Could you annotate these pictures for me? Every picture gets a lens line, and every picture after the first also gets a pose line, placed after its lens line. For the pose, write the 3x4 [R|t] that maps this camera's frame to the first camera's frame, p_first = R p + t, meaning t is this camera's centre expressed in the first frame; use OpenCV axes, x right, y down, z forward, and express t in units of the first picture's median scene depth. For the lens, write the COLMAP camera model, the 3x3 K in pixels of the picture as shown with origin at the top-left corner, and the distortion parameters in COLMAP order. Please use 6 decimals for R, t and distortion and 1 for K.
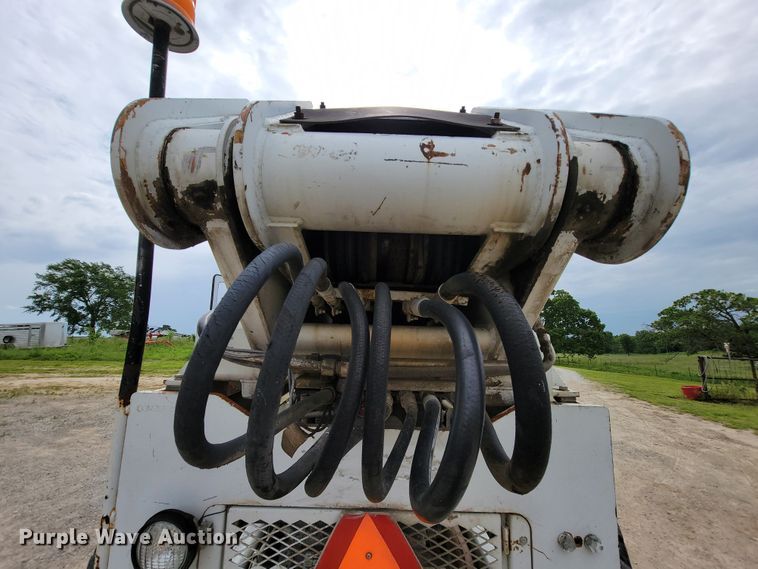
lens RADIAL K [[337.2, 0, 378.2], [0, 337.2, 304.5], [0, 0, 1]] dist [-0.000640, -0.000331]
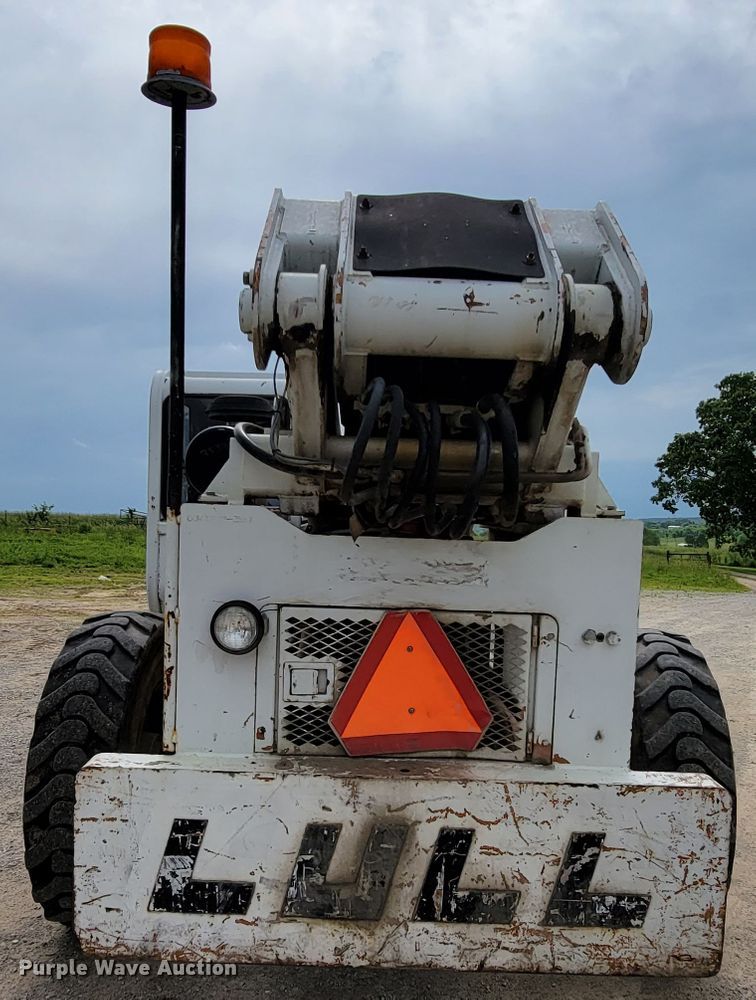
lens RADIAL K [[444.8, 0, 400.0], [0, 444.8, 500.5], [0, 0, 1]] dist [-0.000640, -0.000331]
pose [[0.999658, 0.010638, -0.023898, -0.059738], [-0.006175, 0.983720, 0.179605, 0.009726], [0.025420, -0.179396, 0.983449, -0.683266]]
